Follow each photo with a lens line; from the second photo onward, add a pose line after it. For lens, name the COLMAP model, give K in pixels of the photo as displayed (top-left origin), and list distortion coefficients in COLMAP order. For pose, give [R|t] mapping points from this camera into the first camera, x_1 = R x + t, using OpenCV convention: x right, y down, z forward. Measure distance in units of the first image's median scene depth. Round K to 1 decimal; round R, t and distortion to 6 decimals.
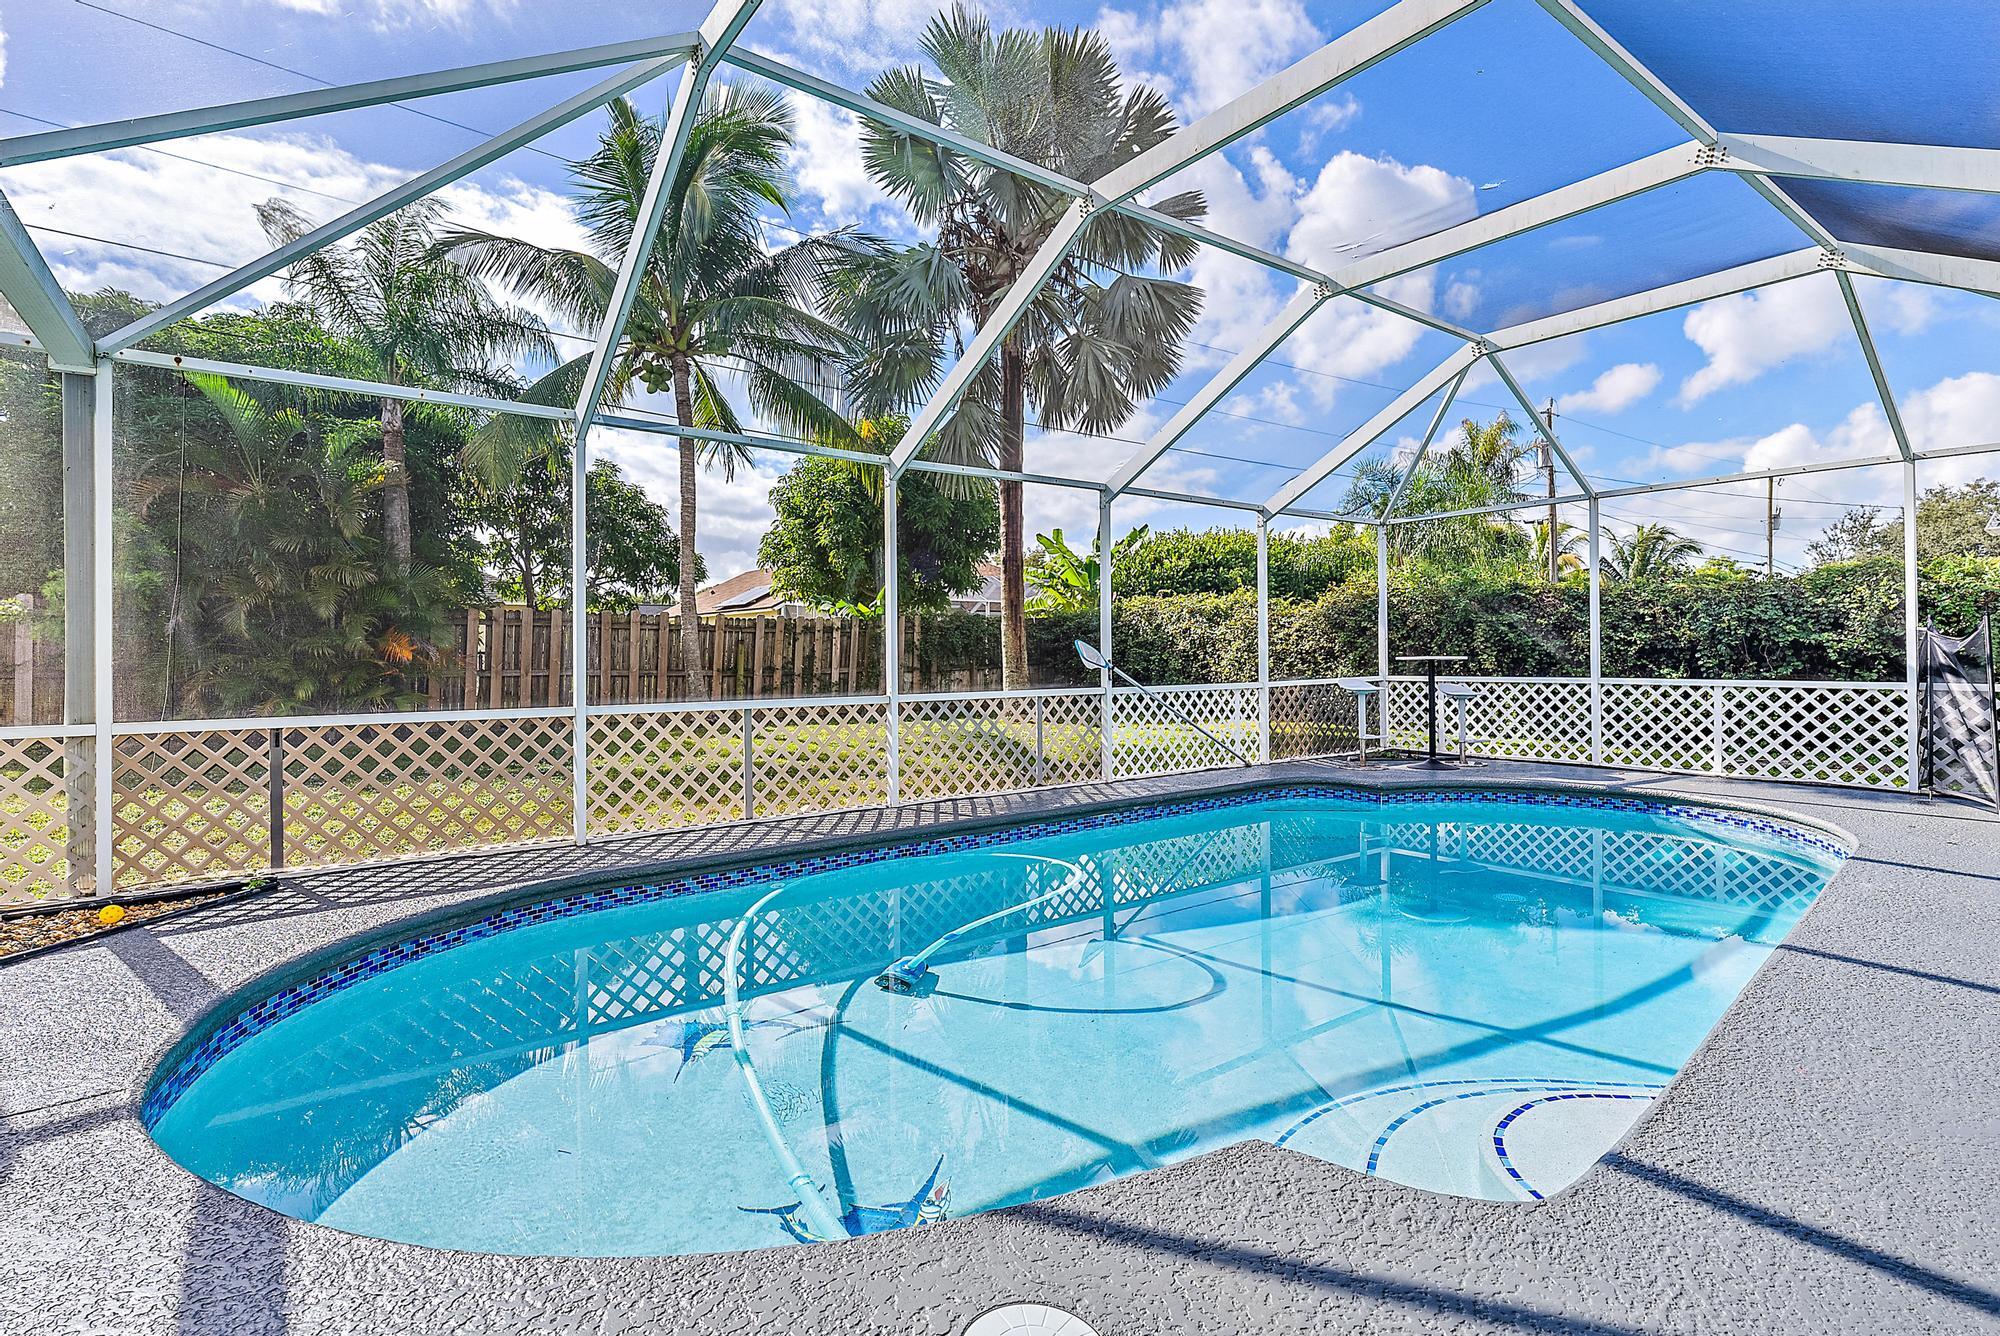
lens RADIAL K [[962.4, 0, 1002.6], [0, 962.4, 658.7], [0, 0, 1]] dist [0.003257, -0.000104]
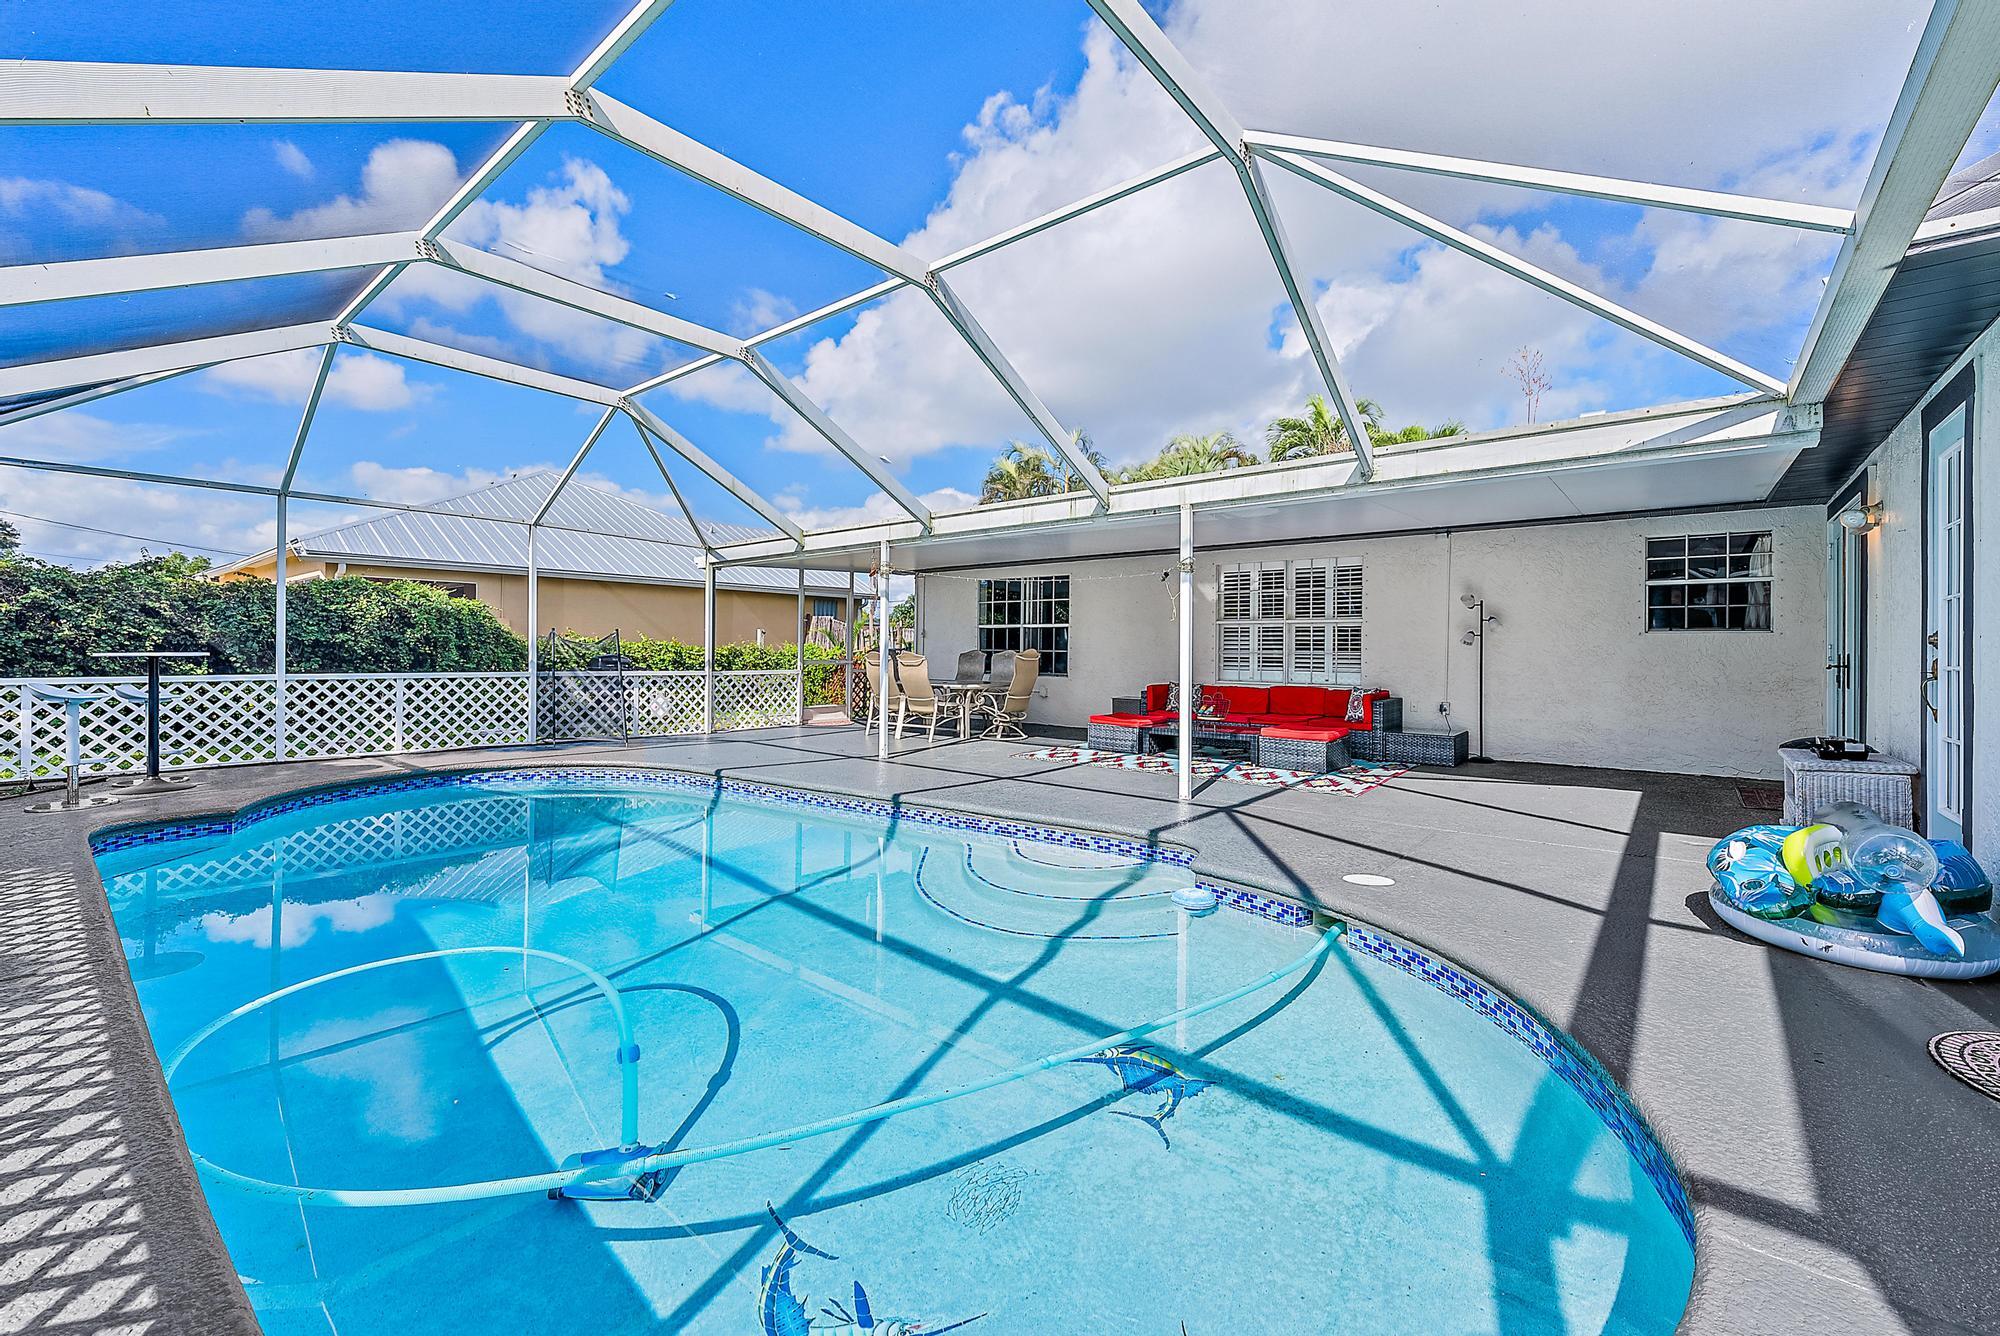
lens RADIAL K [[826.5, 0, 1000.5], [0, 826.5, 652.4], [0, 0, 1]] dist [0.001276, 0.000033]
pose [[-0.230876, 0.001591, 0.972982, -0.393722], [-0.003130, 0.999992, -0.002378, -0.003185], [-0.972978, -0.003595, -0.230869, 0.470863]]
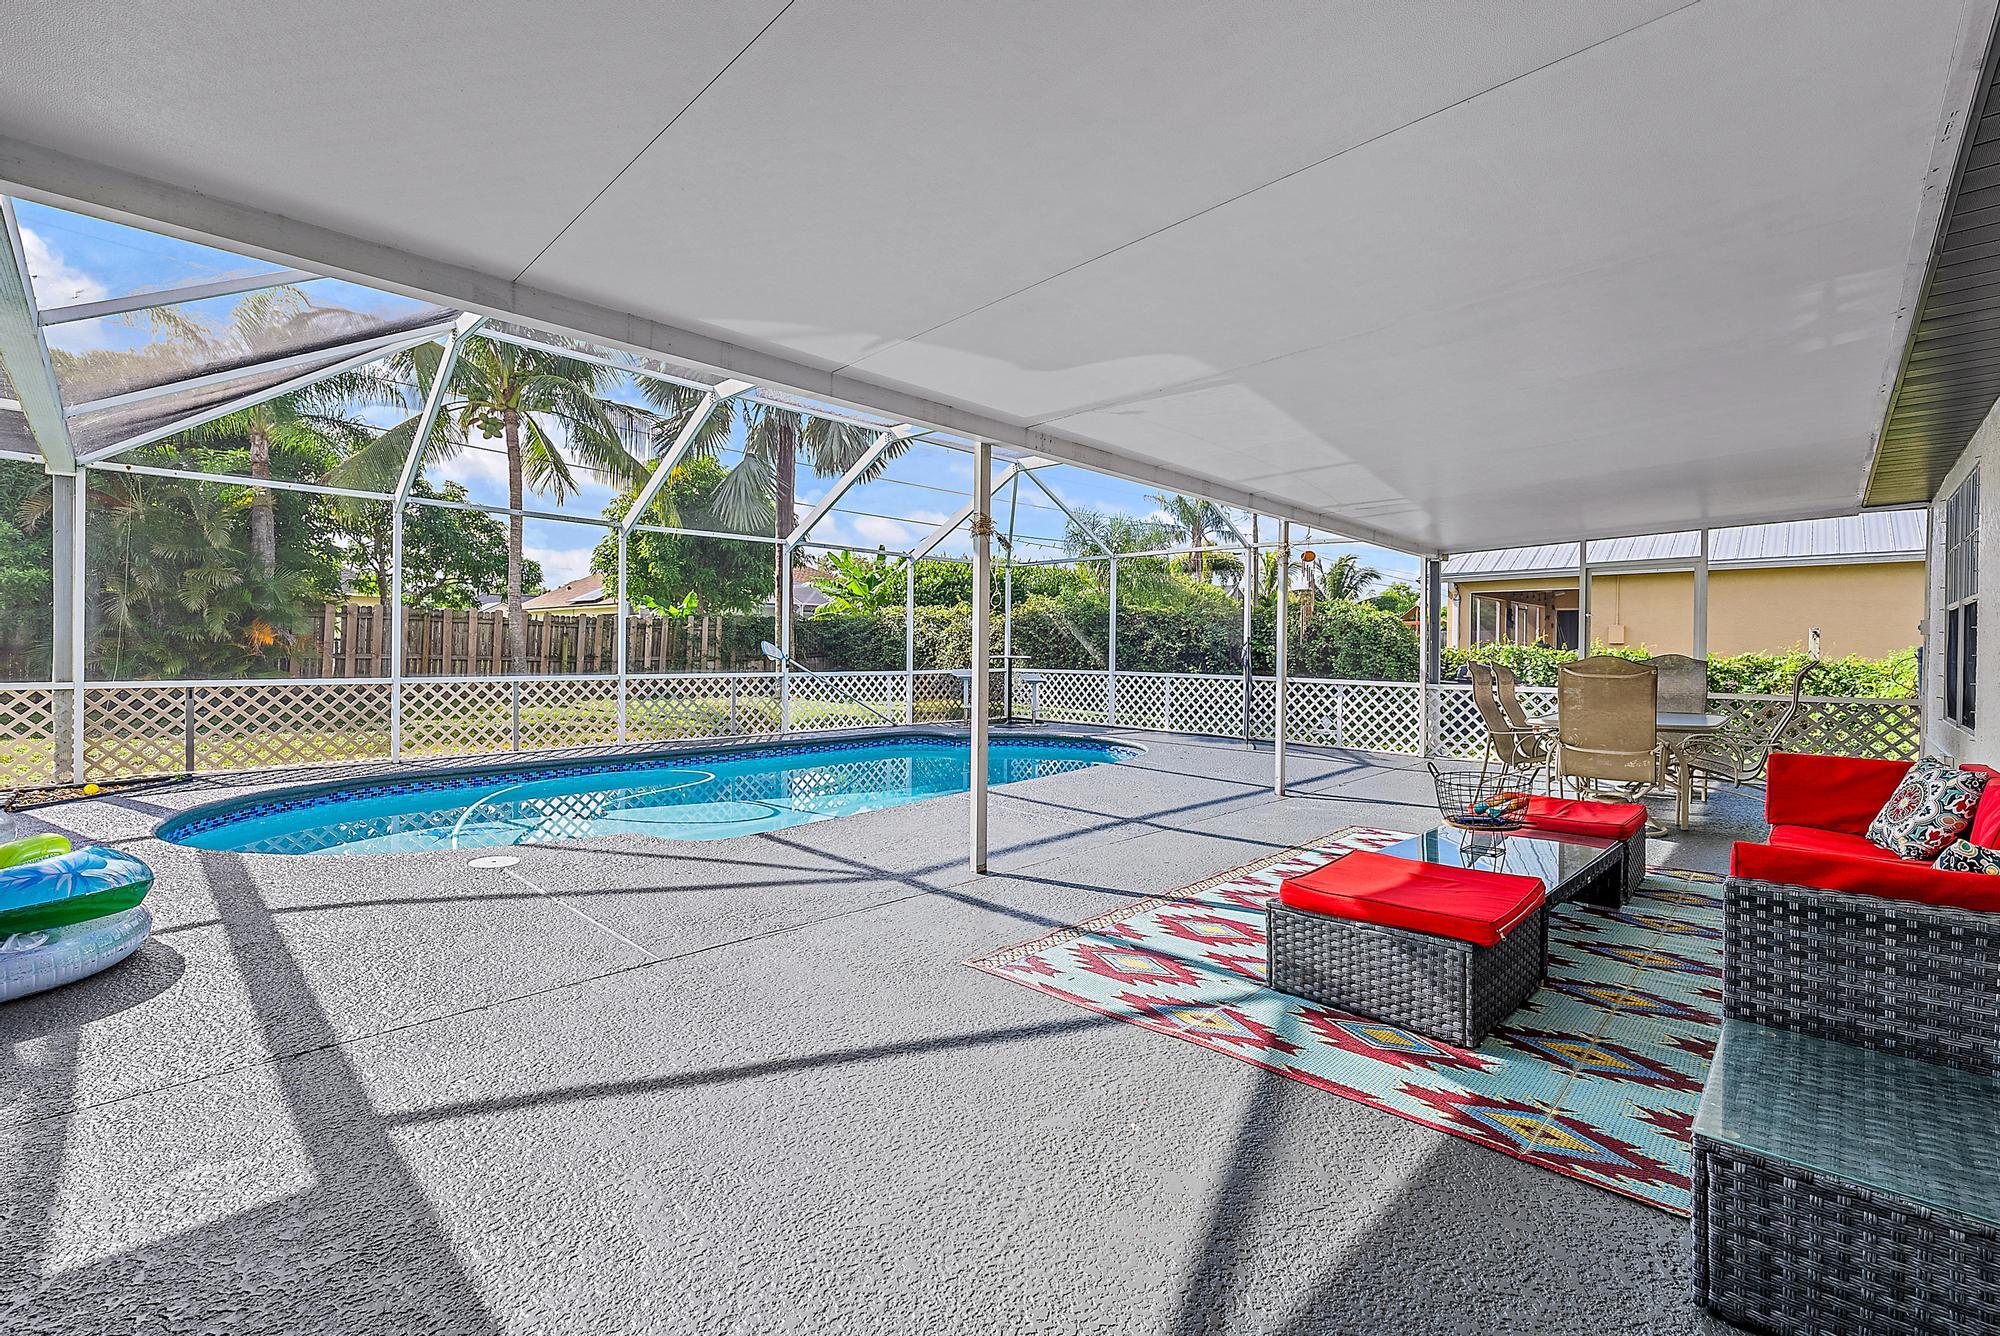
lens RADIAL K [[852.9, 0, 994.6], [0, 852.9, 655.9], [0, 0, 1]] dist [0.004954, 0.000408]
pose [[0.987947, 0.017203, 0.153835, 0.208217], [-0.017907, 0.999835, 0.003195, -0.006178], [-0.153755, -0.005911, 0.988091, -0.359784]]
